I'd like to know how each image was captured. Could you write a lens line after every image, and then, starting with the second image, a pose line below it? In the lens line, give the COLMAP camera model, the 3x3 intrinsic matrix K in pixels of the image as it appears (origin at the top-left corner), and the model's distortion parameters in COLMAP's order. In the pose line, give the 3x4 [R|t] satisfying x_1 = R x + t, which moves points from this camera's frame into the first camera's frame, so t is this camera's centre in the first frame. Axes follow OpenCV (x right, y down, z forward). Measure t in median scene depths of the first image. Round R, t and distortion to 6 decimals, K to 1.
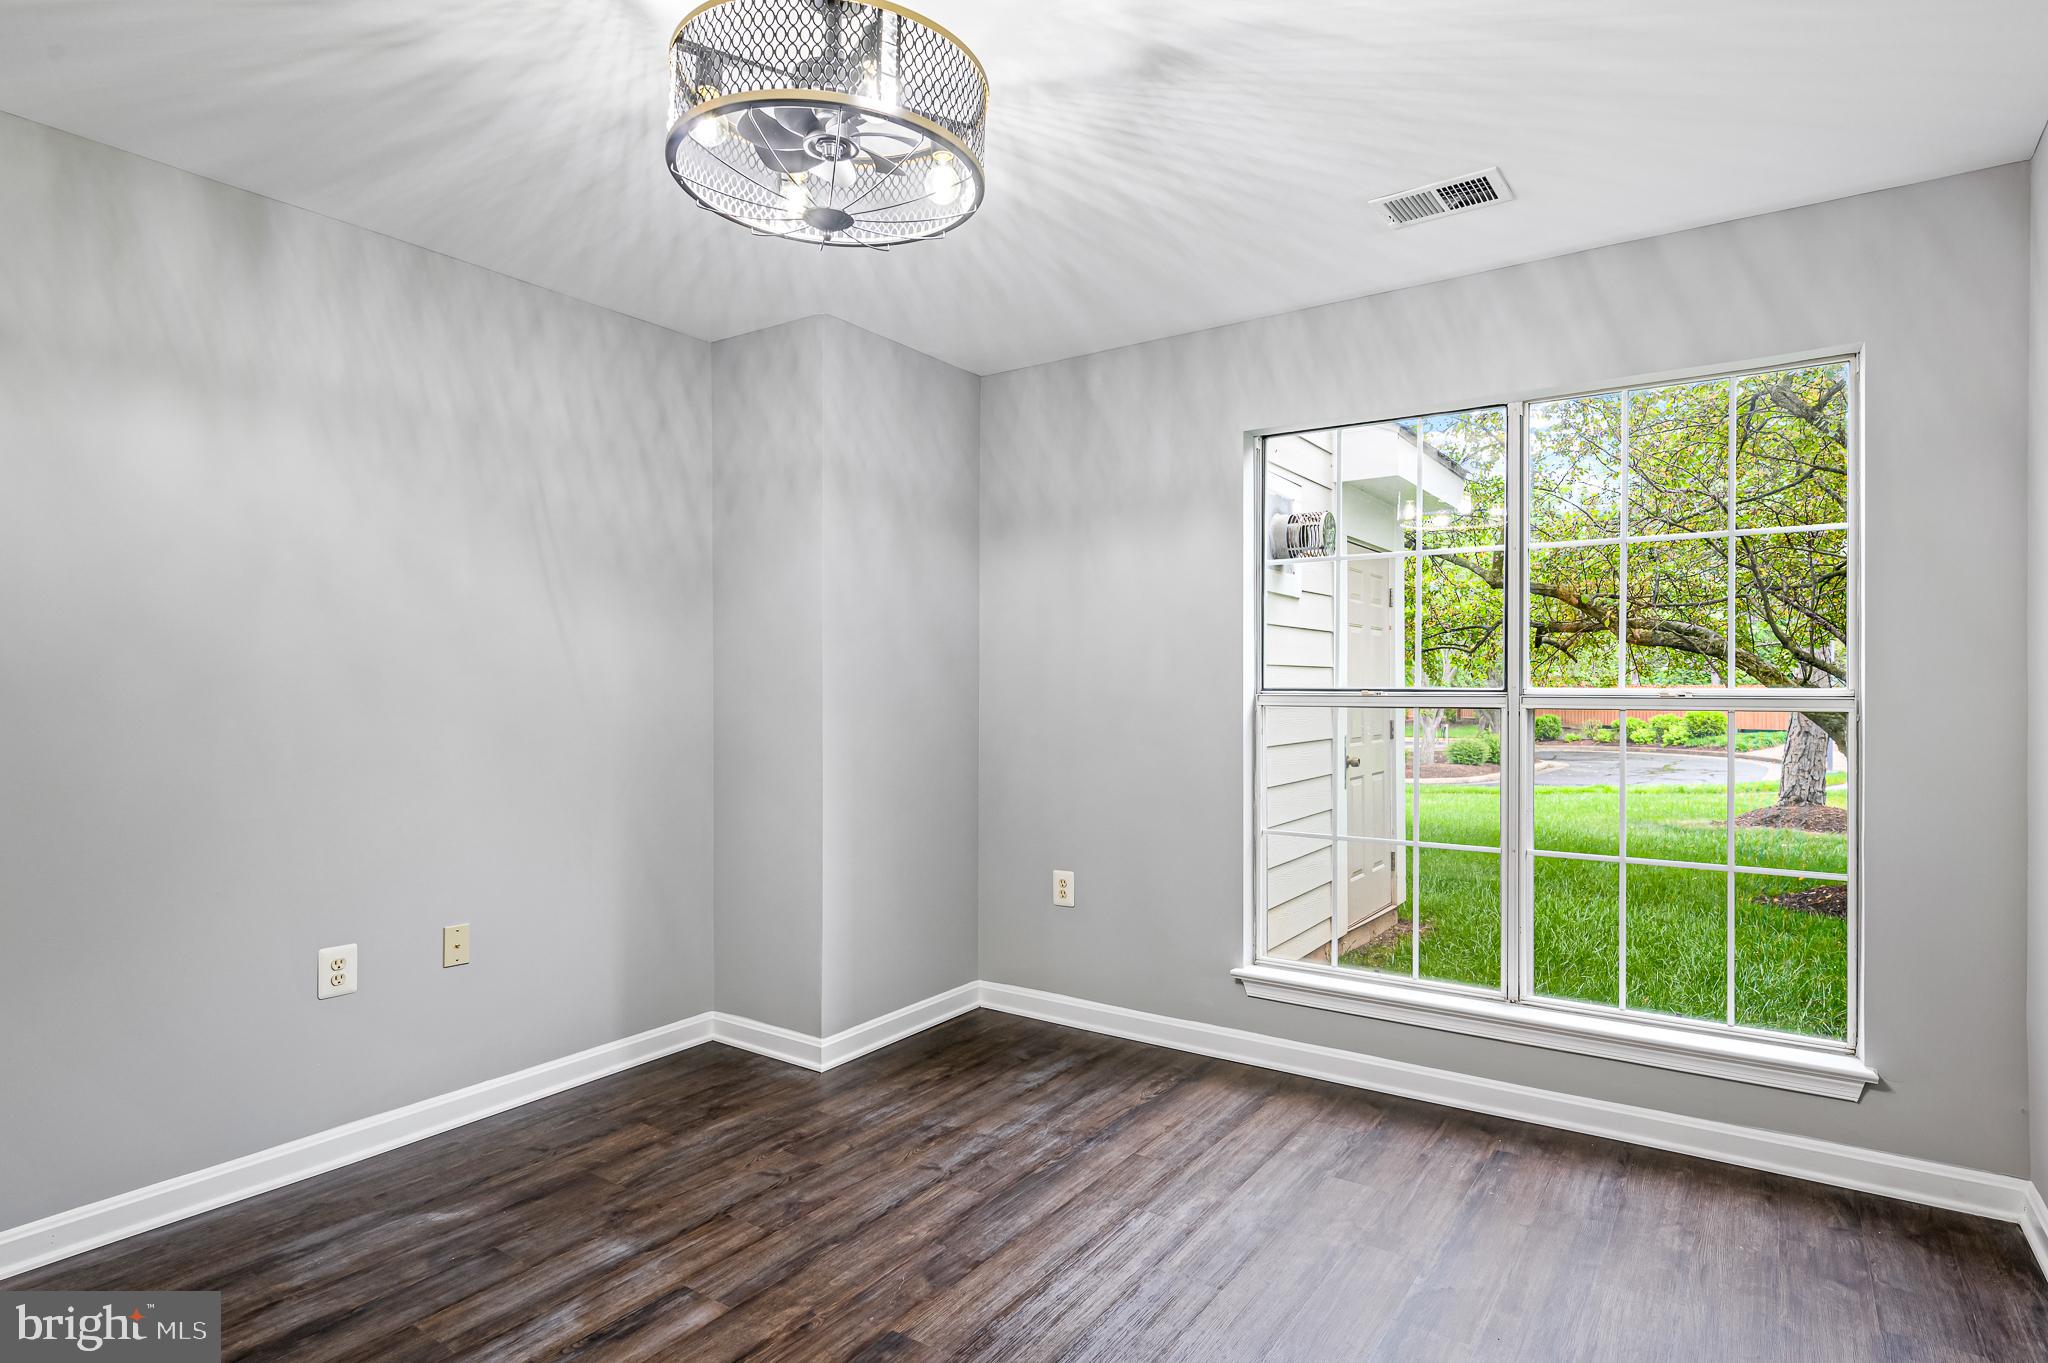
lens RADIAL K [[1090.9, 0, 995.2], [0, 1090.9, 685.4], [0, 0, 1]] dist [0.014616, 0.000264]
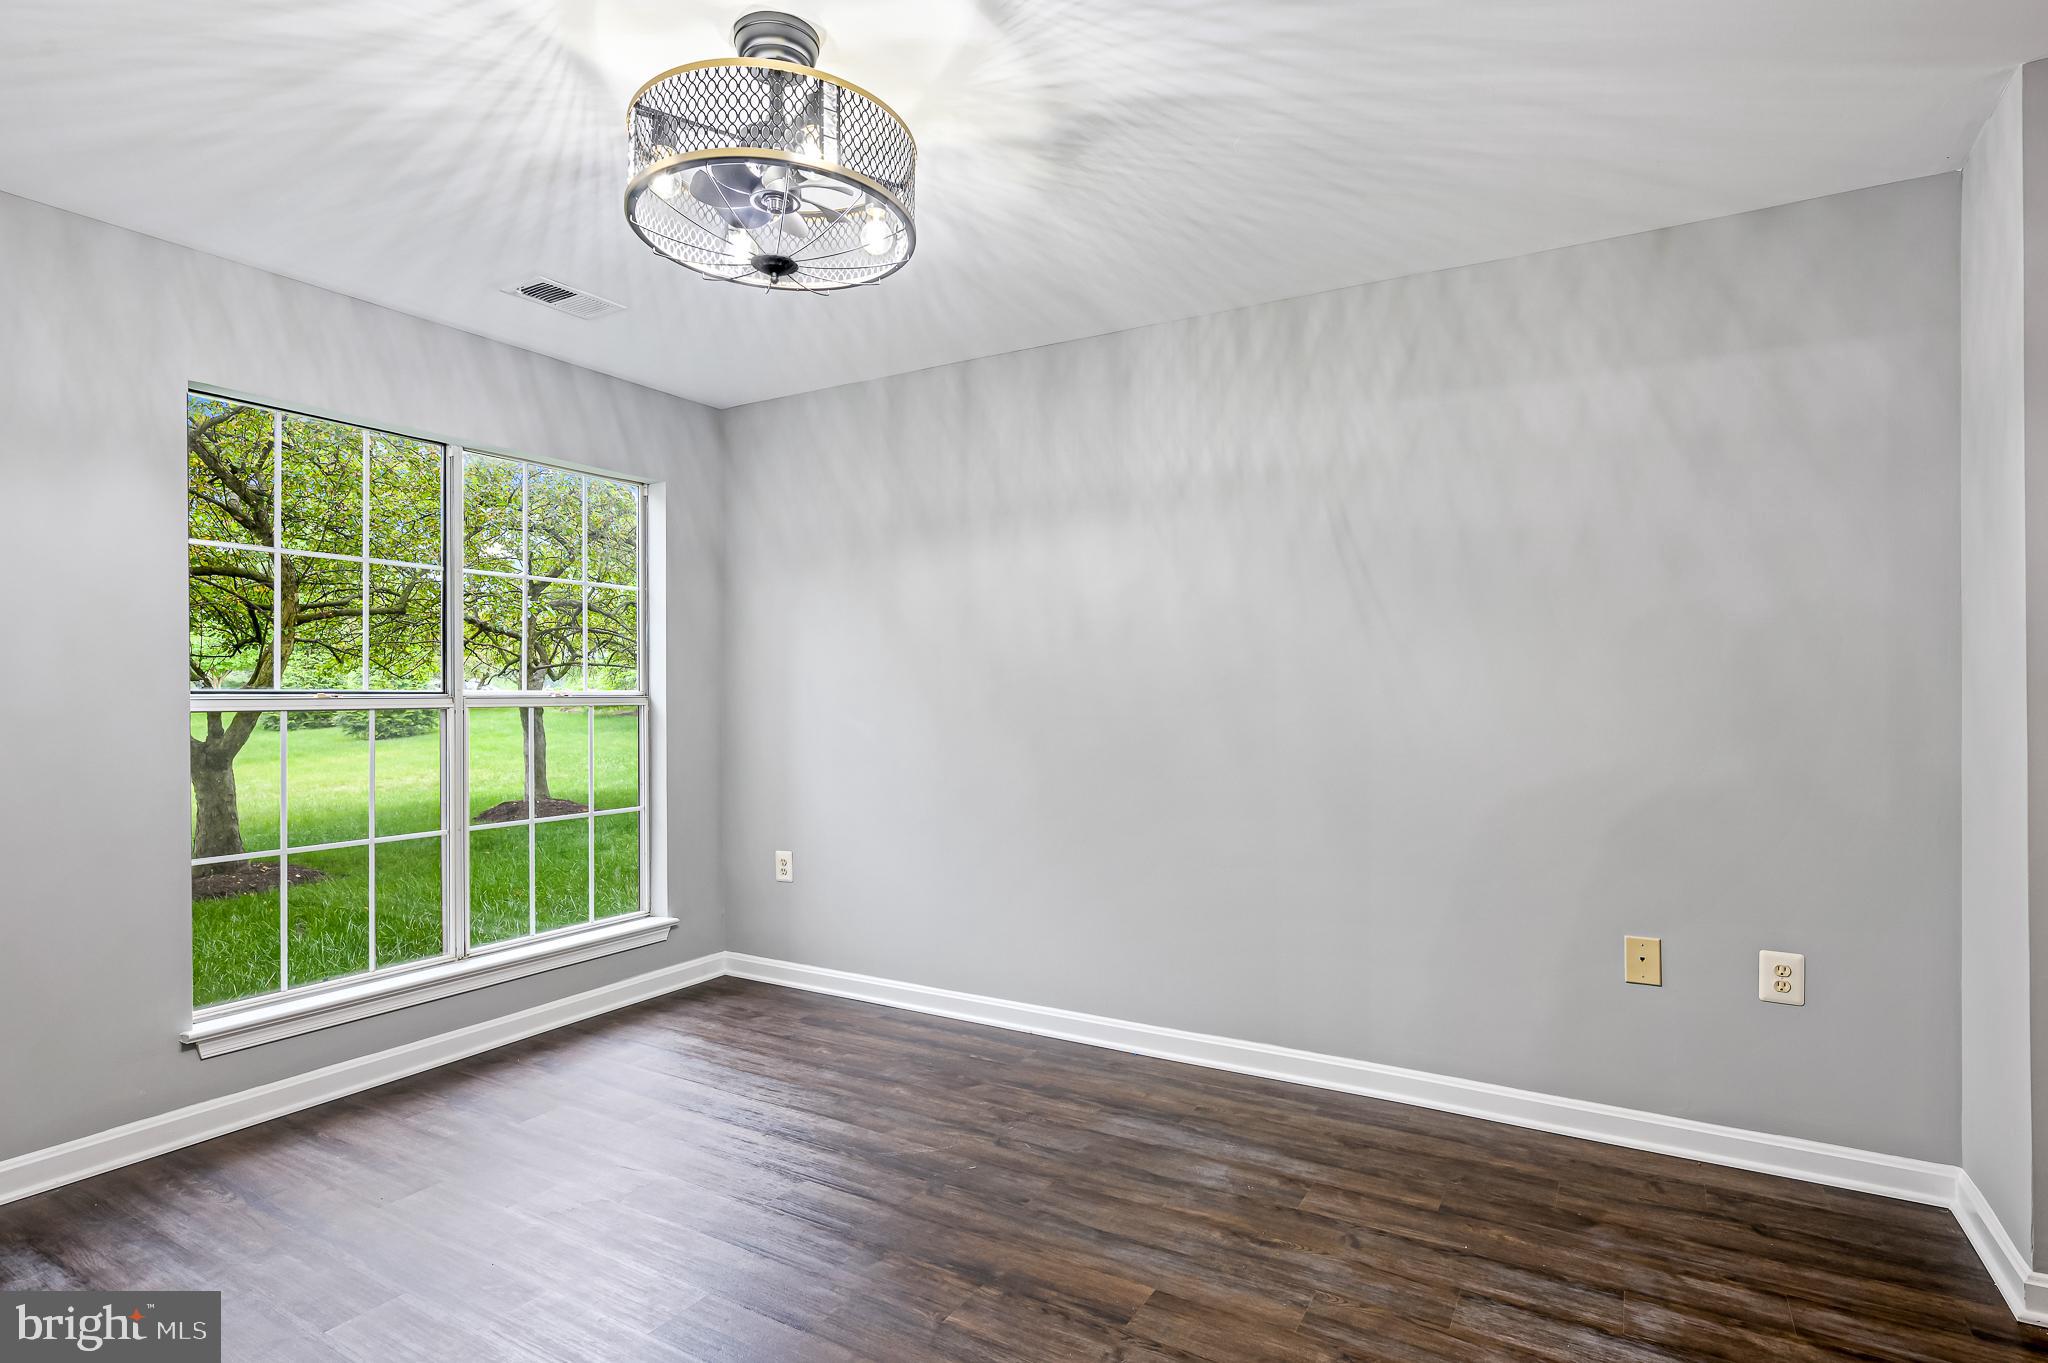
lens RADIAL K [[1018.2, 0, 1023.3], [0, 1018.2, 687.6], [0, 0, 1]] dist [-0.001296, -0.000019]
pose [[-0.049587, -0.000475, 0.998770, -0.538987], [0.004911, 0.999988, 0.000720, 0.000714], [-0.998758, 0.004941, -0.049584, 0.376656]]
